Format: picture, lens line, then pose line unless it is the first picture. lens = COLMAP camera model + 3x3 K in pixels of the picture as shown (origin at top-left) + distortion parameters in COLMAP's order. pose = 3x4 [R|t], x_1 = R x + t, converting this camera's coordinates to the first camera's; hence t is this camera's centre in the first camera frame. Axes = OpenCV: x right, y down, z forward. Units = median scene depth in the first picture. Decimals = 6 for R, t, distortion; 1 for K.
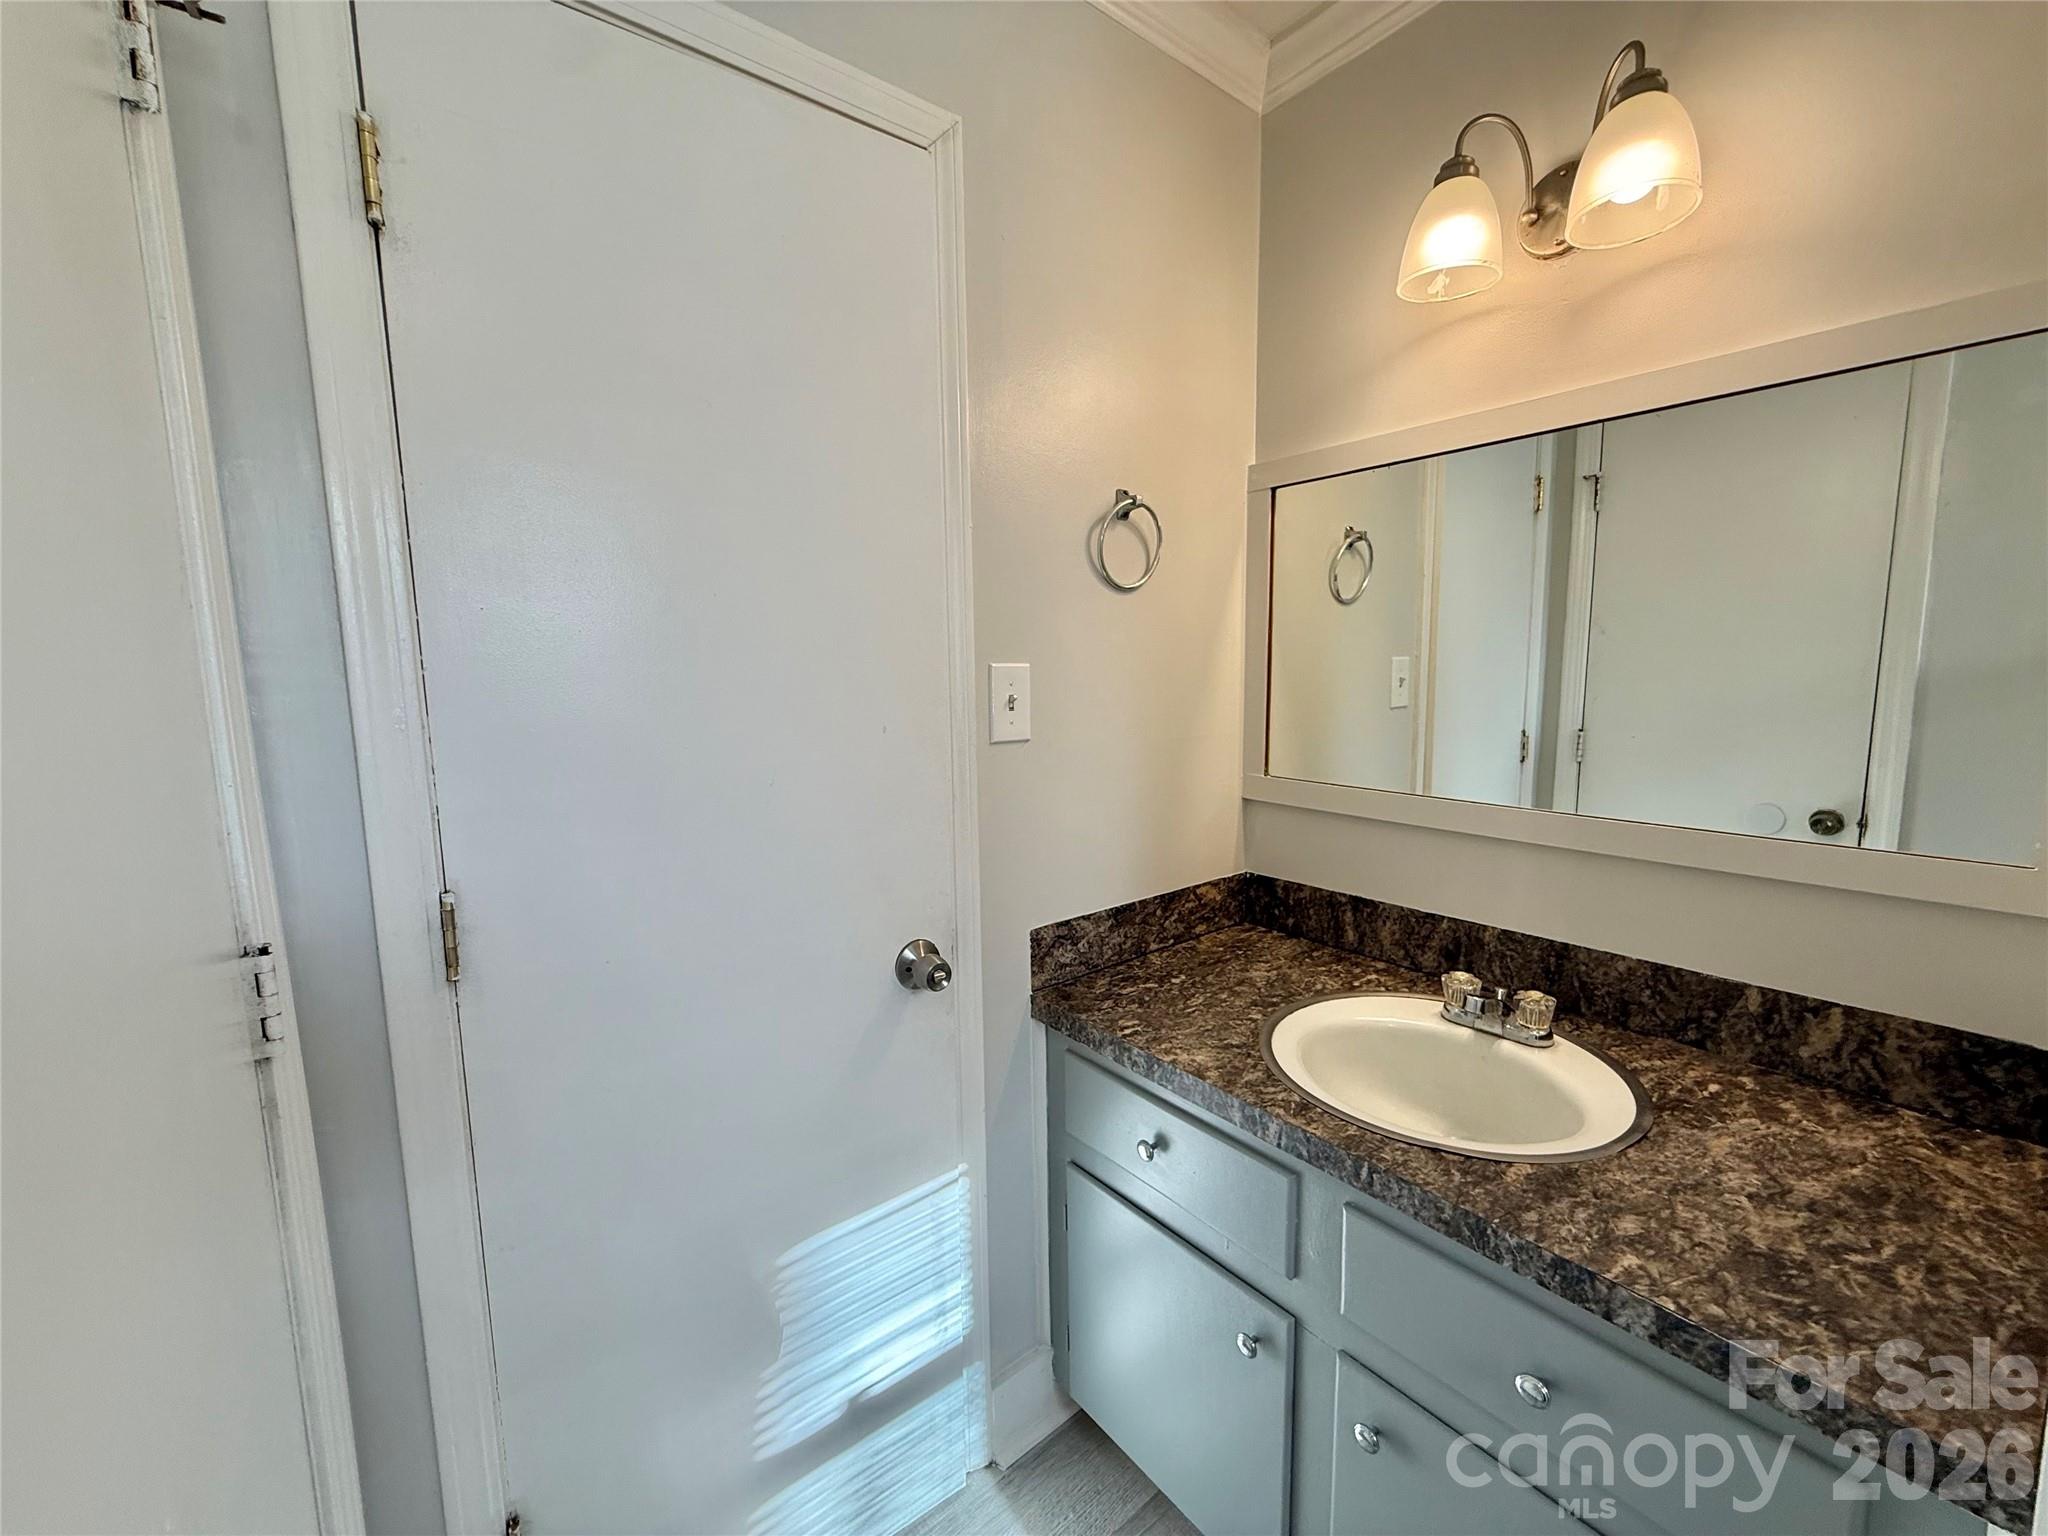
lens RADIAL K [[816.0, 0, 1012.8], [0, 816.0, 762.1], [0, 0, 1]] dist [-0.004596, 0.000433]
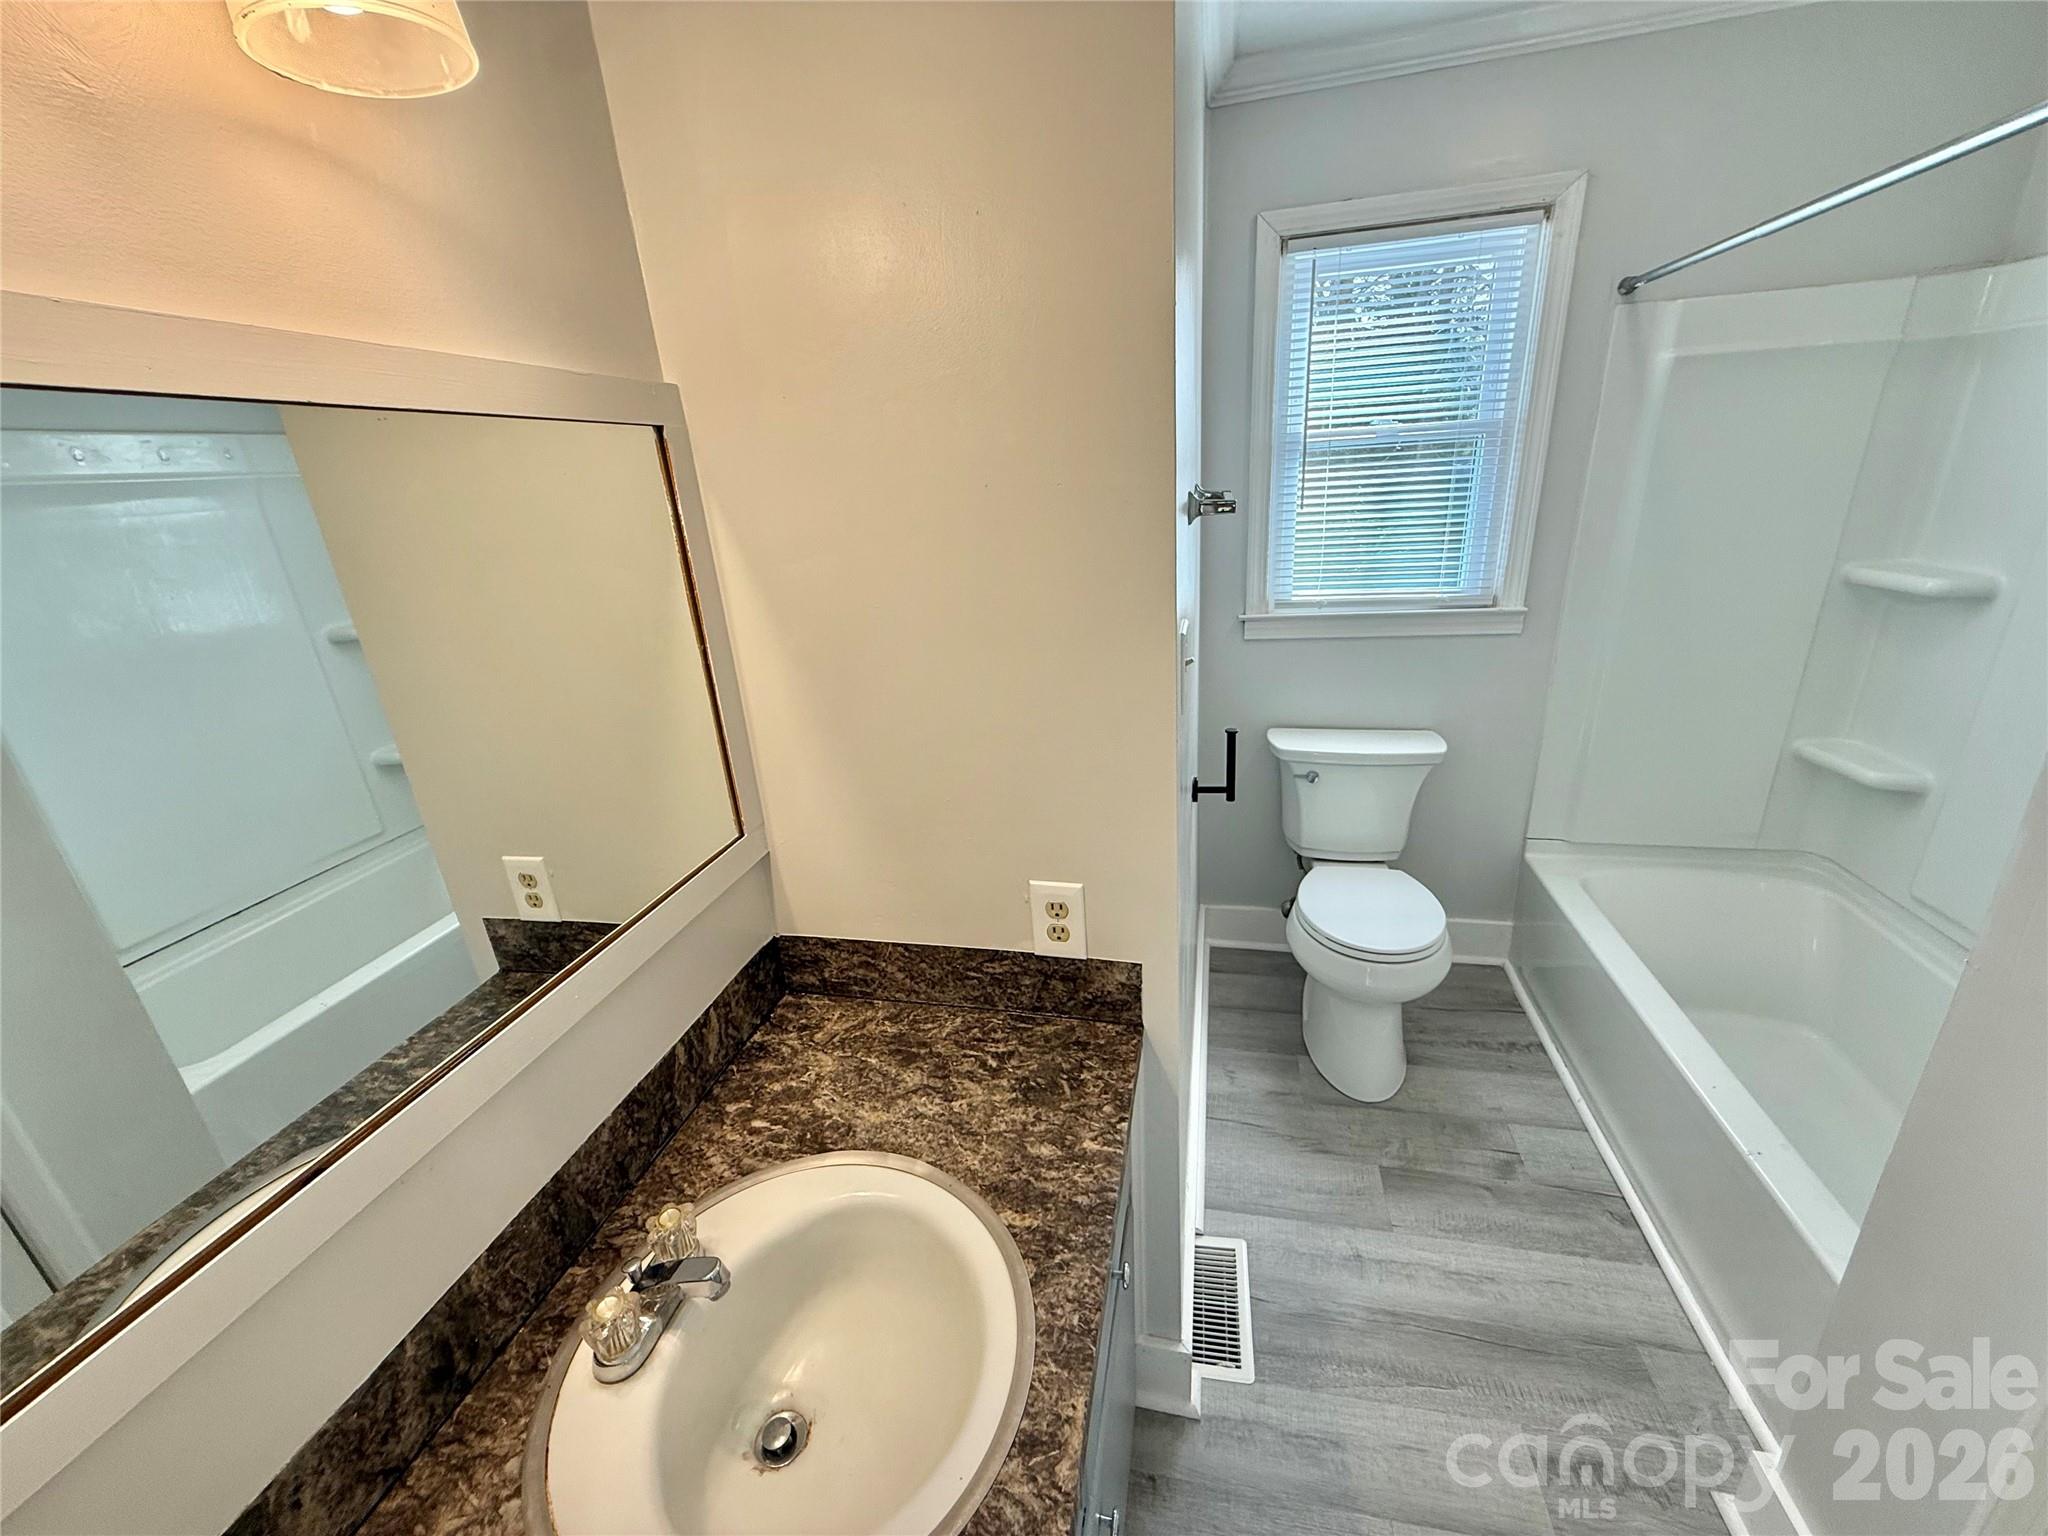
lens RADIAL K [[816.0, 0, 1019.7], [0, 816.0, 767.5], [0, 0, 1]] dist [-0.004596, 0.000433]
pose [[-0.640273, -0.205108, 0.740258, -0.033690], [0.164987, 0.904481, 0.393312, -0.393561], [-0.750220, 0.373960, -0.545274, 1.222790]]
